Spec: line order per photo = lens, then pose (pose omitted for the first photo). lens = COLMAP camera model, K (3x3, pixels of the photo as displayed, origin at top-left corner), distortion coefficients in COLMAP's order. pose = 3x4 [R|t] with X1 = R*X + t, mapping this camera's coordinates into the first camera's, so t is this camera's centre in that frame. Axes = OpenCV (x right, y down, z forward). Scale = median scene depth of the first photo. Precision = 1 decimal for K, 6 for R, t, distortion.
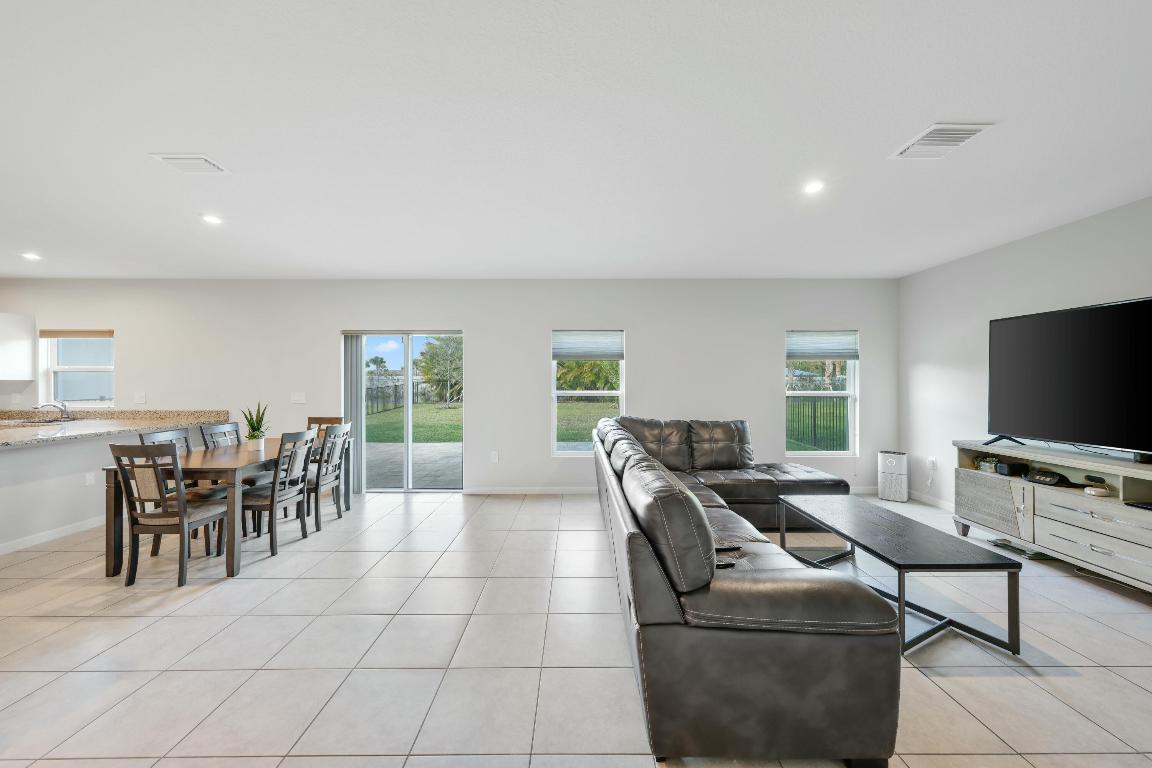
lens RADIAL K [[401.2, 0, 577.3], [0, 401.2, 382.1], [0, 0, 1]] dist [0.000871, -0.000080]
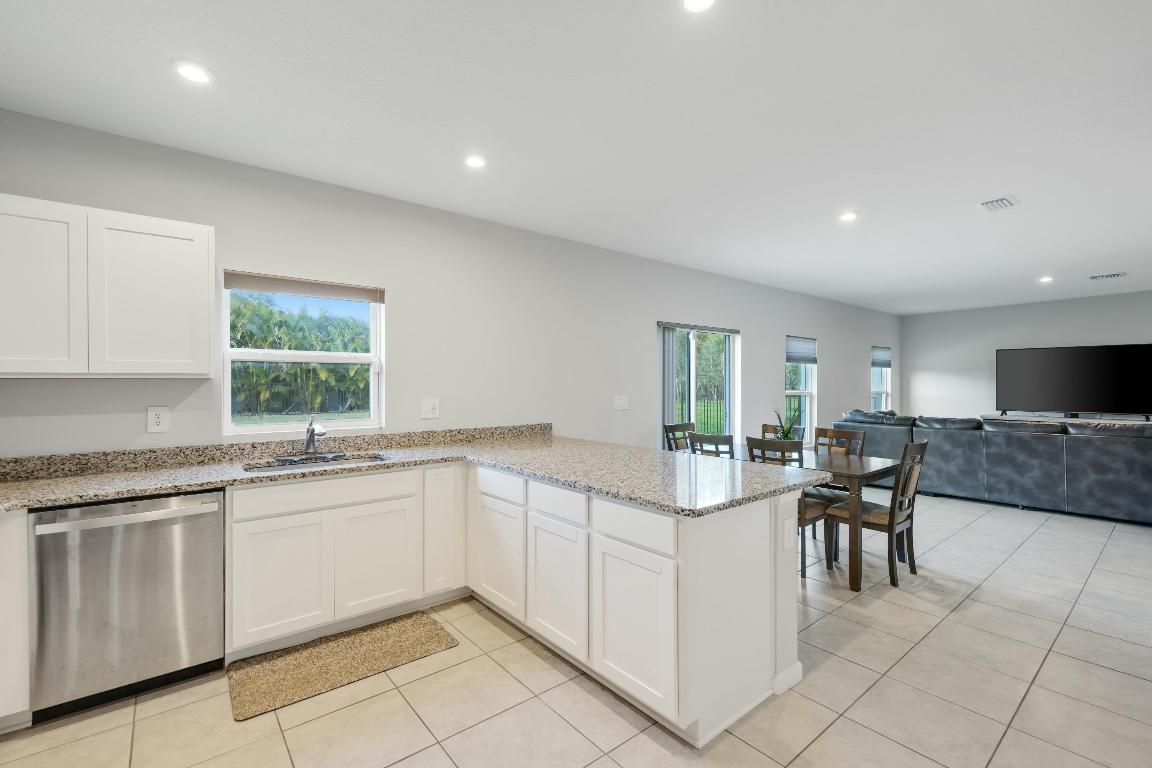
lens RADIAL K [[503.0, 0, 577.0], [0, 503.0, 382.3], [0, 0, 1]] dist [0.001348, -0.000233]
pose [[0.775192, 0.000445, 0.631726, -1.919816], [0.000735, 0.999998, -0.001607, 0.001274], [-0.631726, 0.001710, 0.775190, 0.403329]]
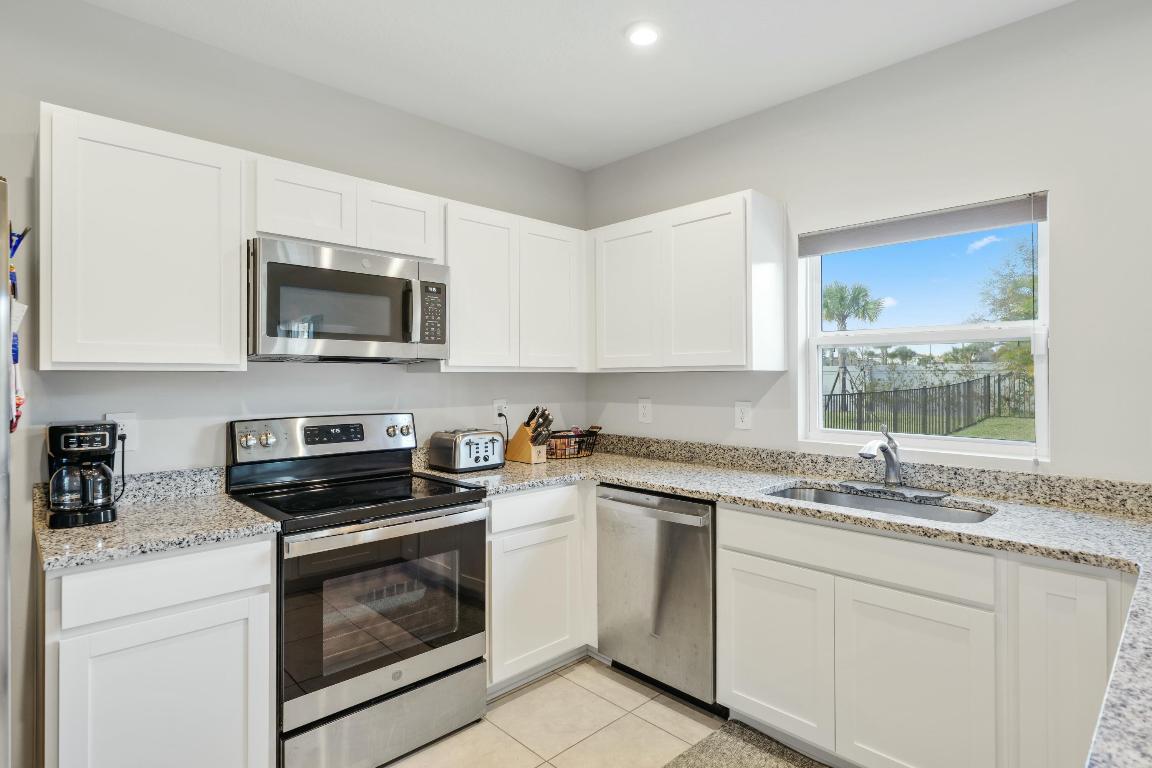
lens RADIAL K [[597.2, 0, 577.8], [0, 597.2, 375.4], [0, 0, 1]] dist [0.003219, -0.000789]
pose [[0.693308, -0.002121, -0.720638, -1.494746], [0.002298, 0.999997, -0.000731, -0.000100], [0.720638, -0.001149, 0.693311, 0.646616]]
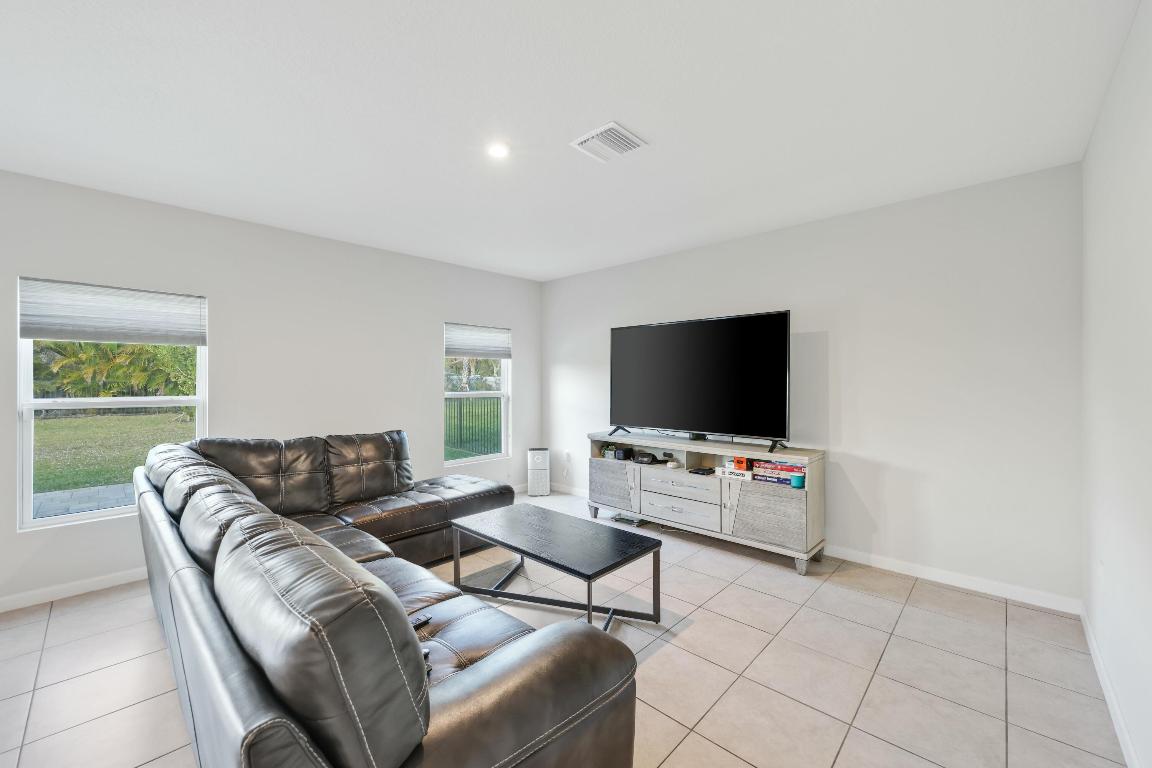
lens RADIAL K [[449.9, 0, 574.2], [0, 449.9, 379.9], [0, 0, 1]] dist [-0.002858, 0.000509]
pose [[0.688386, 0.001166, 0.725343, 0.009028], [0.001473, 0.999994, -0.003005, 0.000364], [-0.725343, 0.003137, 0.688381, 0.177509]]
